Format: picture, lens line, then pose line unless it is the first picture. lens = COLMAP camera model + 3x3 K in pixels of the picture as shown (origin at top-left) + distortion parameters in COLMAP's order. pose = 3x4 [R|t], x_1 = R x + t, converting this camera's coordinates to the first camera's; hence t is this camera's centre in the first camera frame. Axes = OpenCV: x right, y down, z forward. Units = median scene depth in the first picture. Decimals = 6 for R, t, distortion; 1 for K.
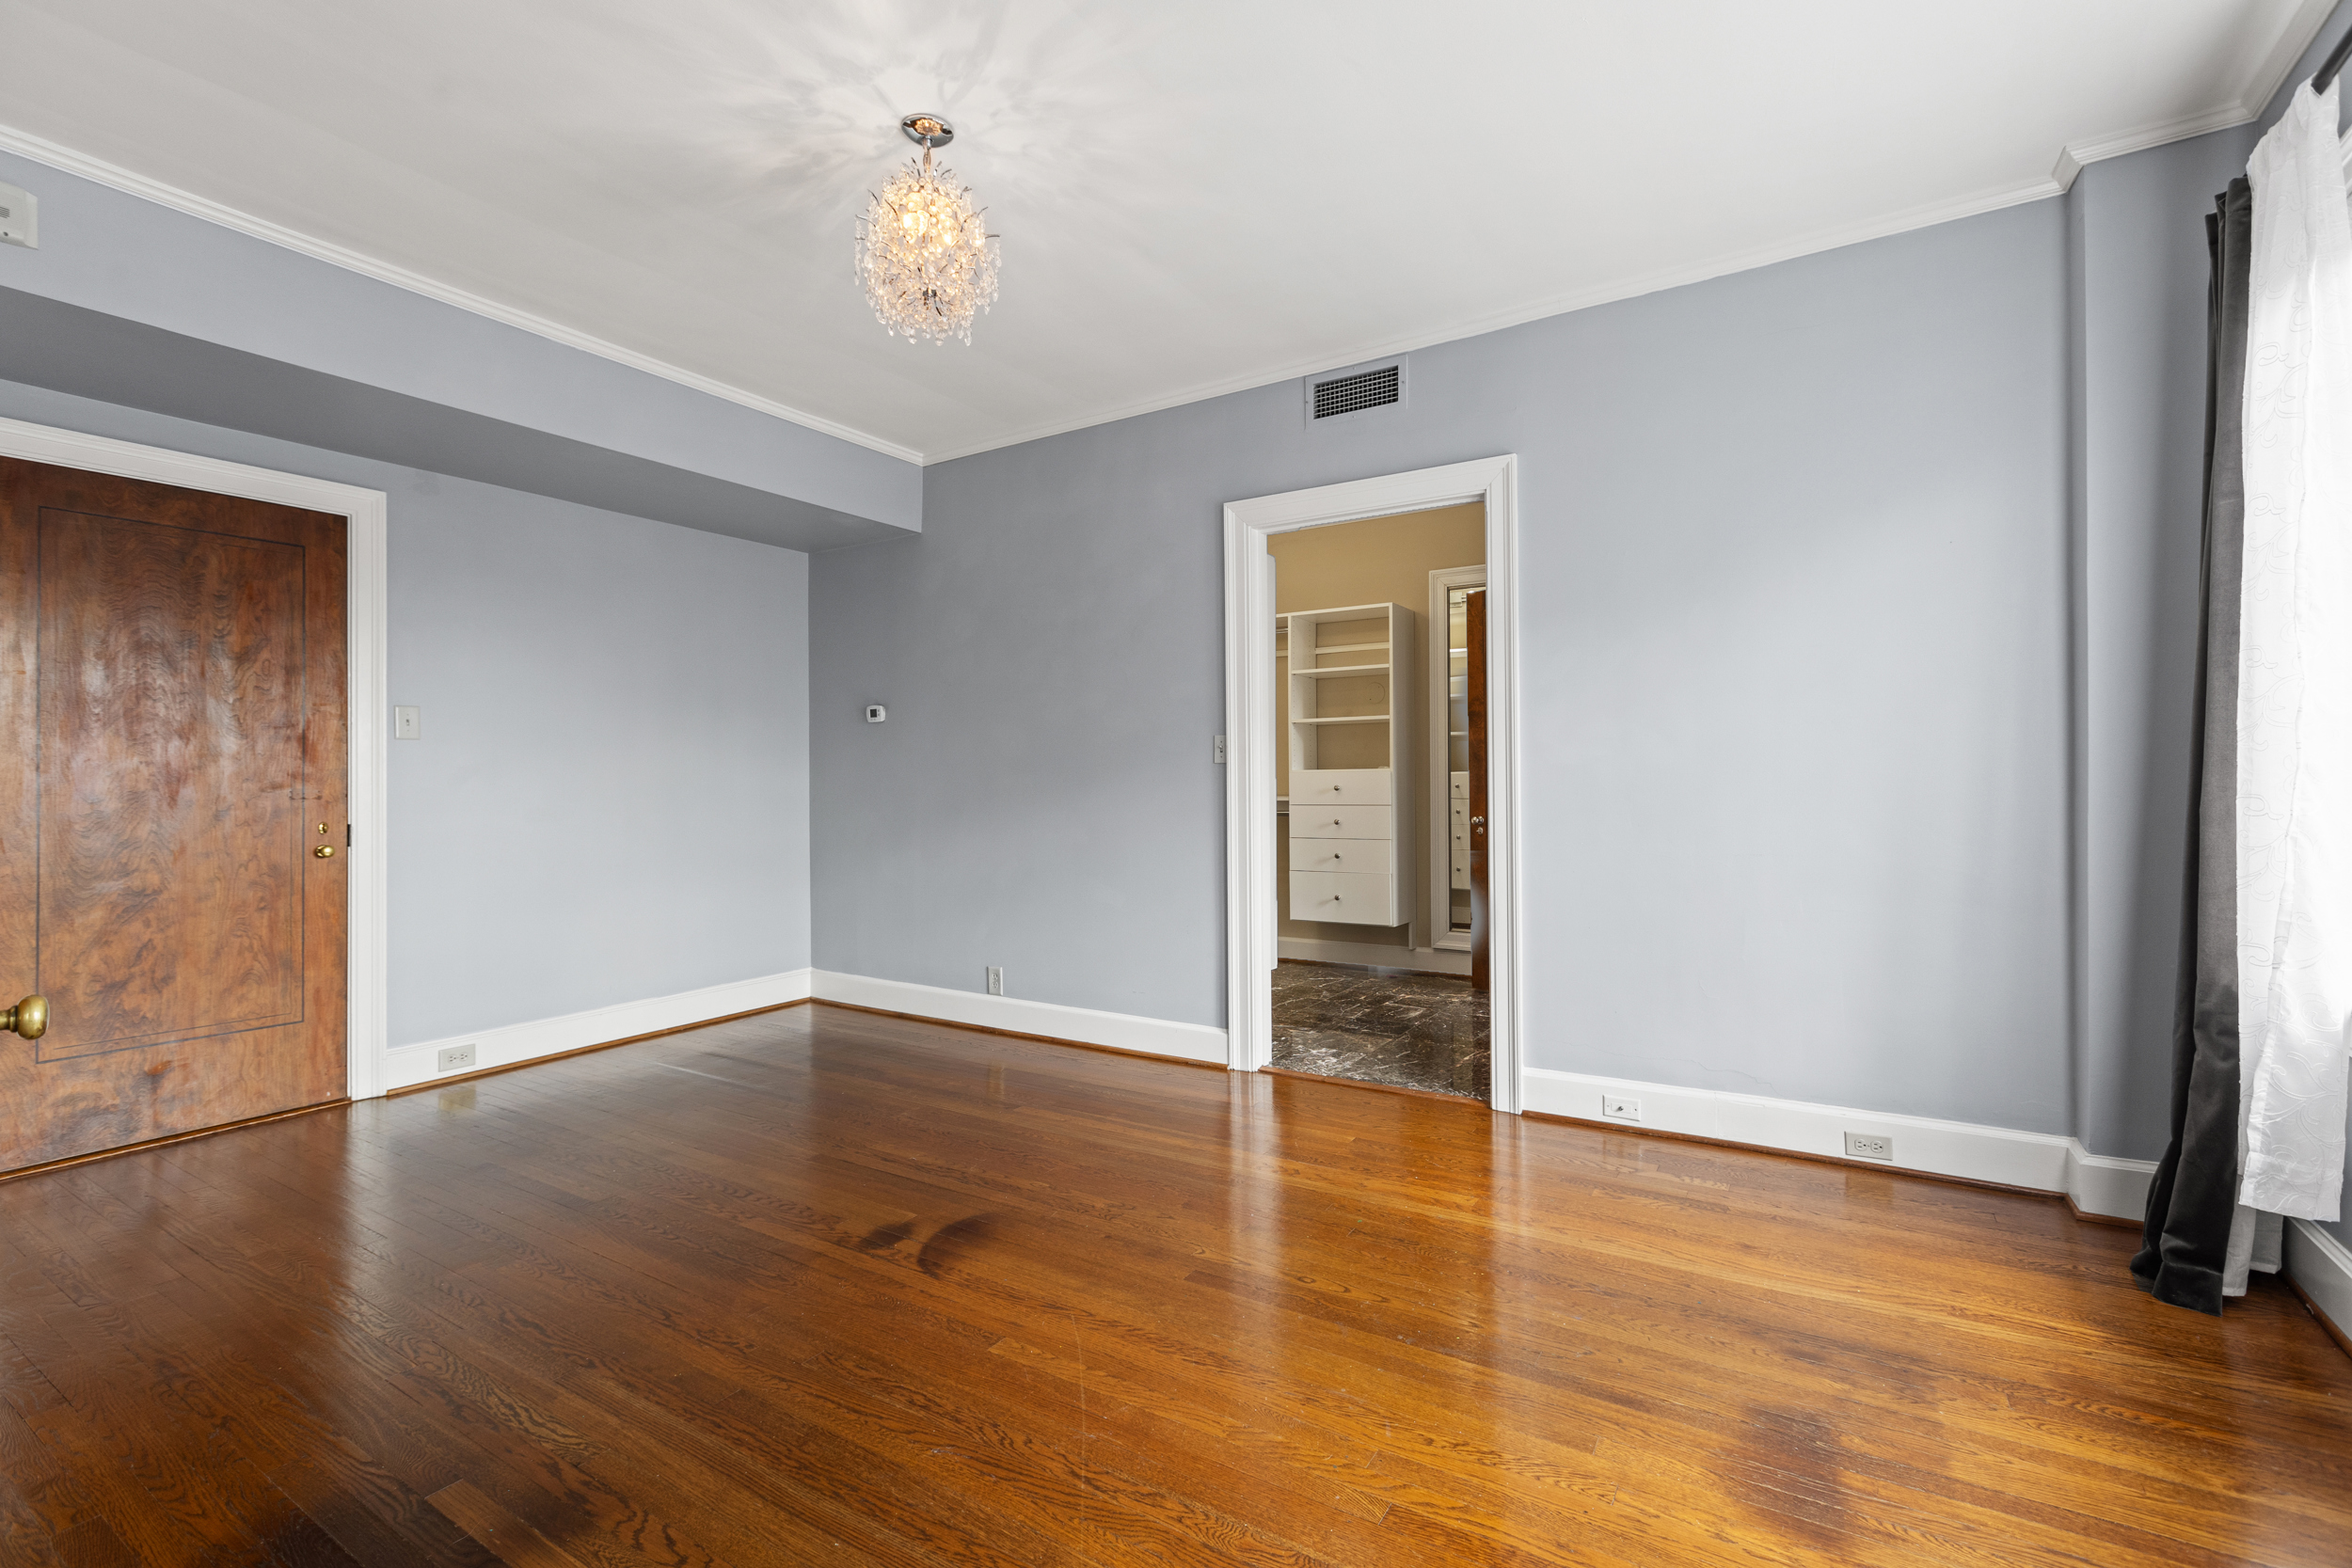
lens RADIAL K [[1054.6, 0, 1185.7], [0, 1054.6, 775.0], [0, 0, 1]] dist [0.002232, -0.000582]
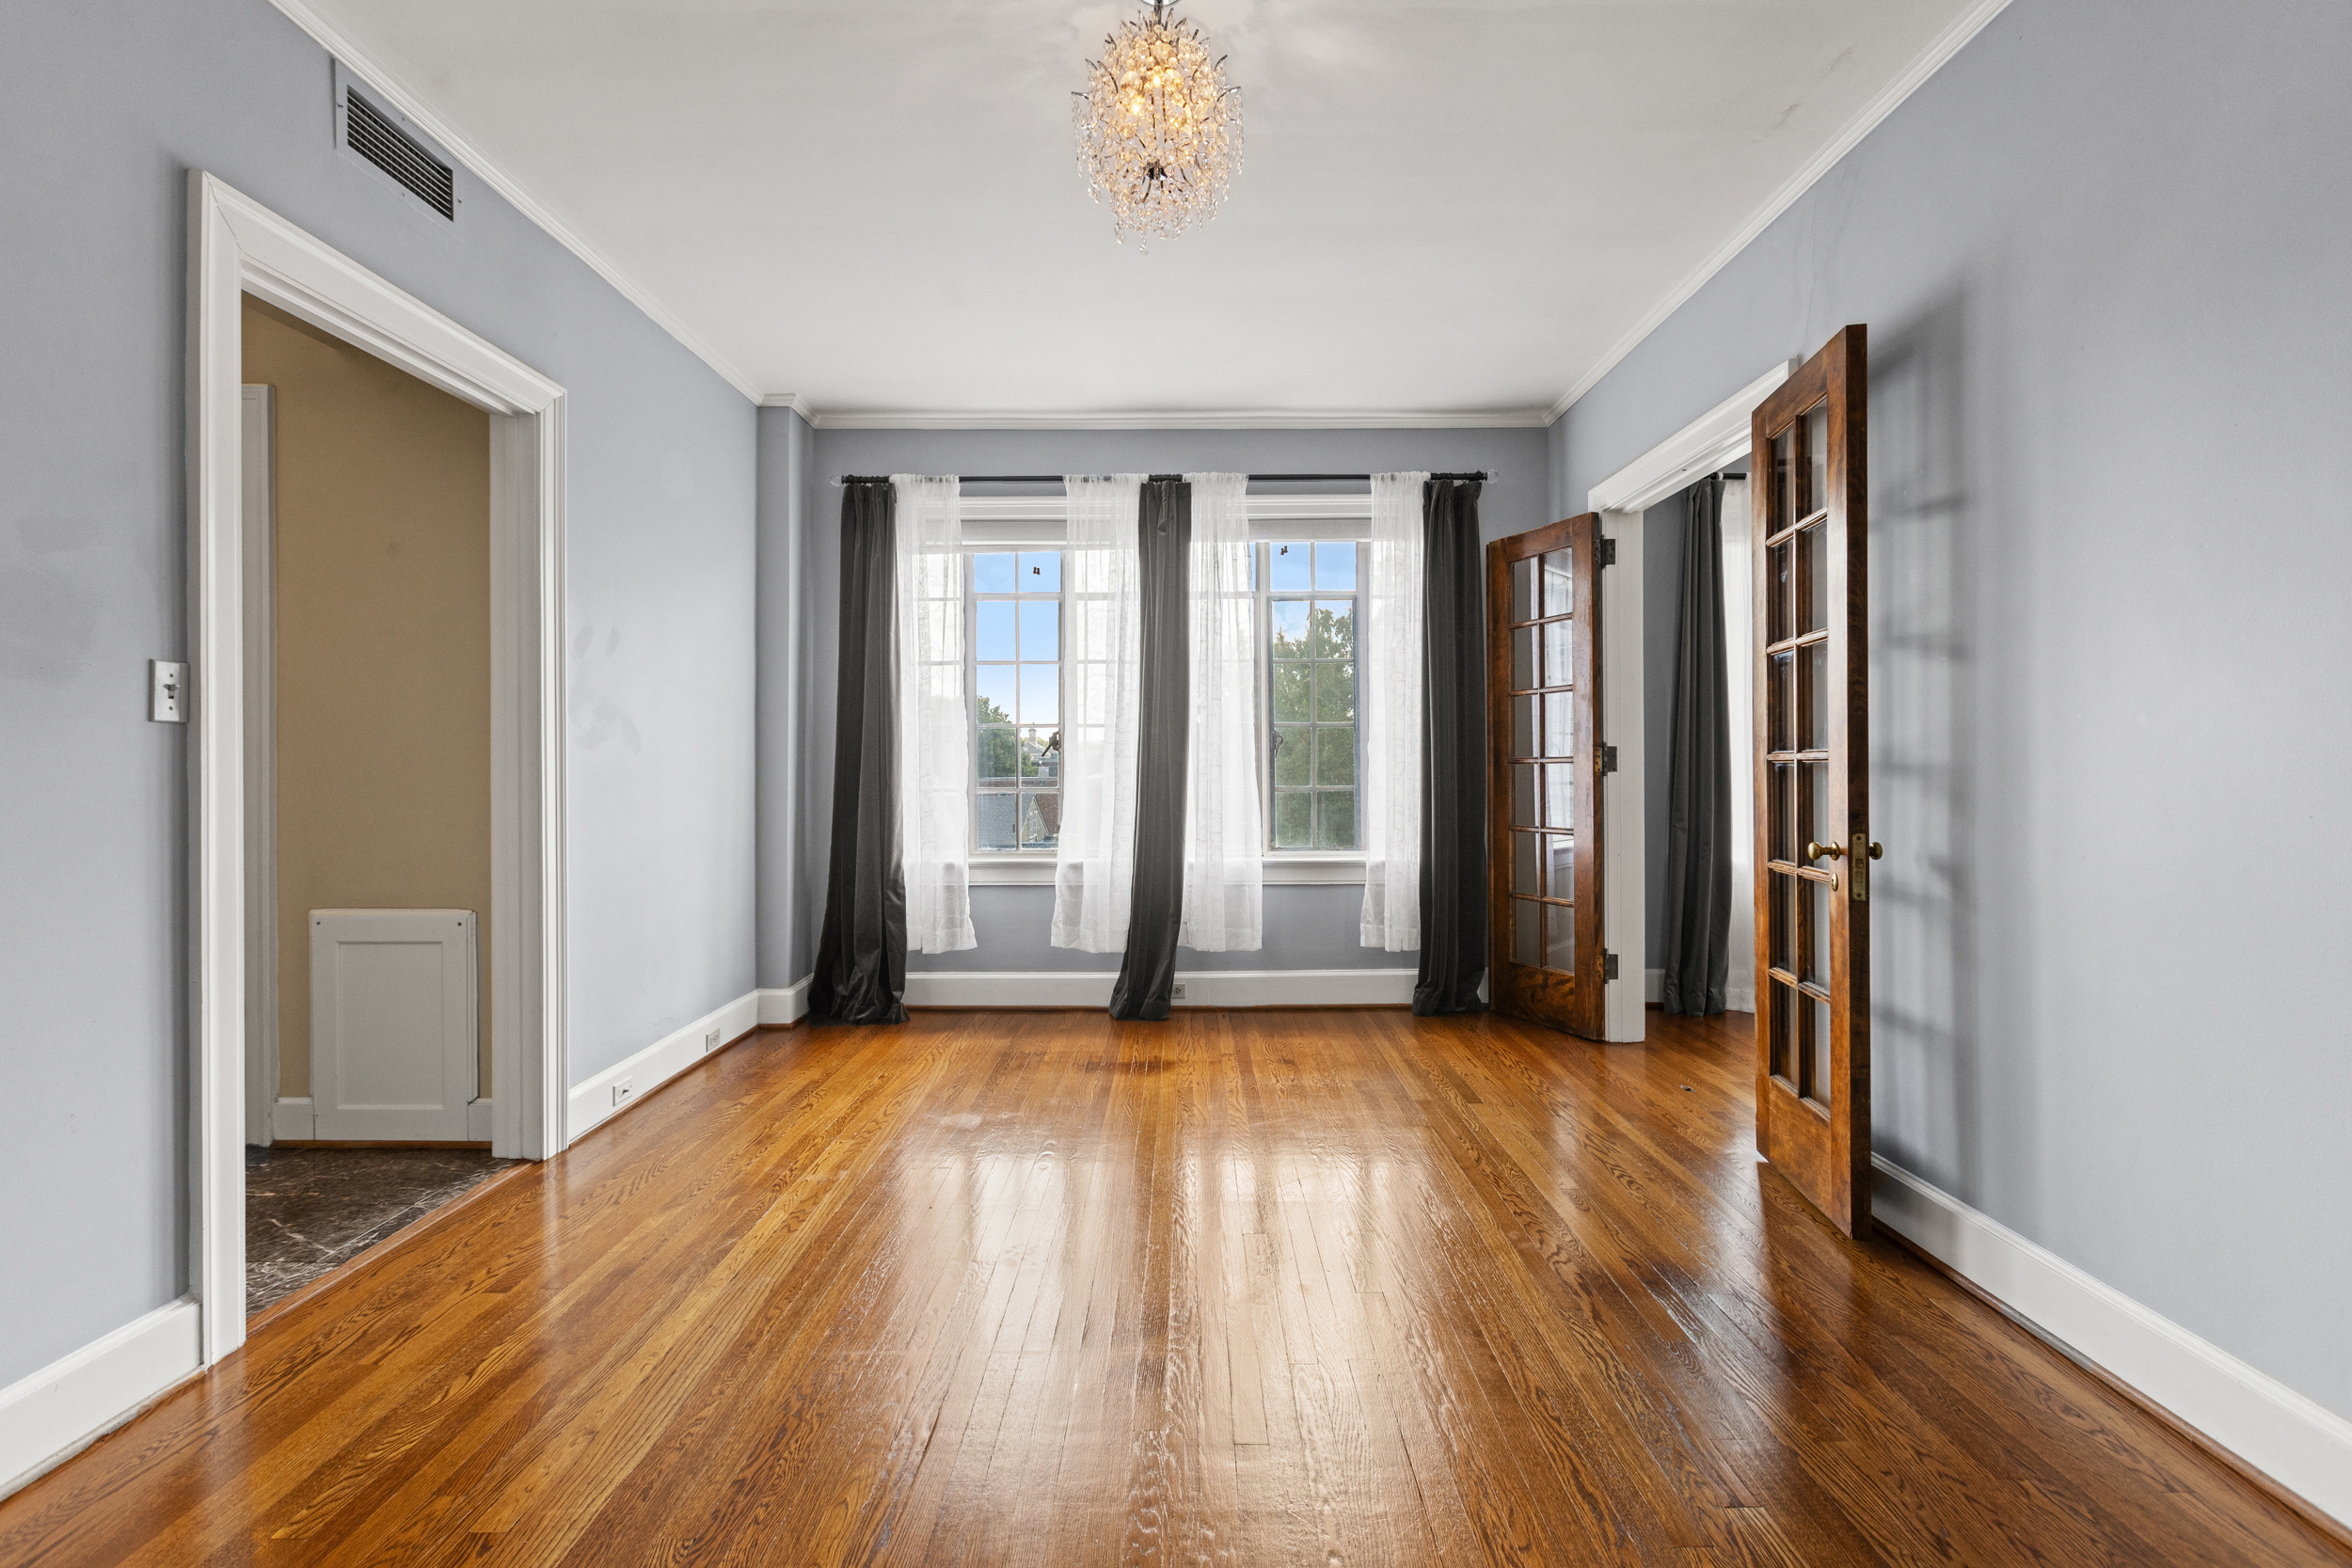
lens RADIAL K [[1054.6, 0, 1185.7], [0, 1054.6, 775.0], [0, 0, 1]] dist [0.002232, -0.000582]
pose [[-0.529797, 0.000709, 0.848124, -0.700855], [0.001954, 0.999998, 0.000385, 0.014194], [-0.848122, 0.001861, -0.529798, 1.038634]]
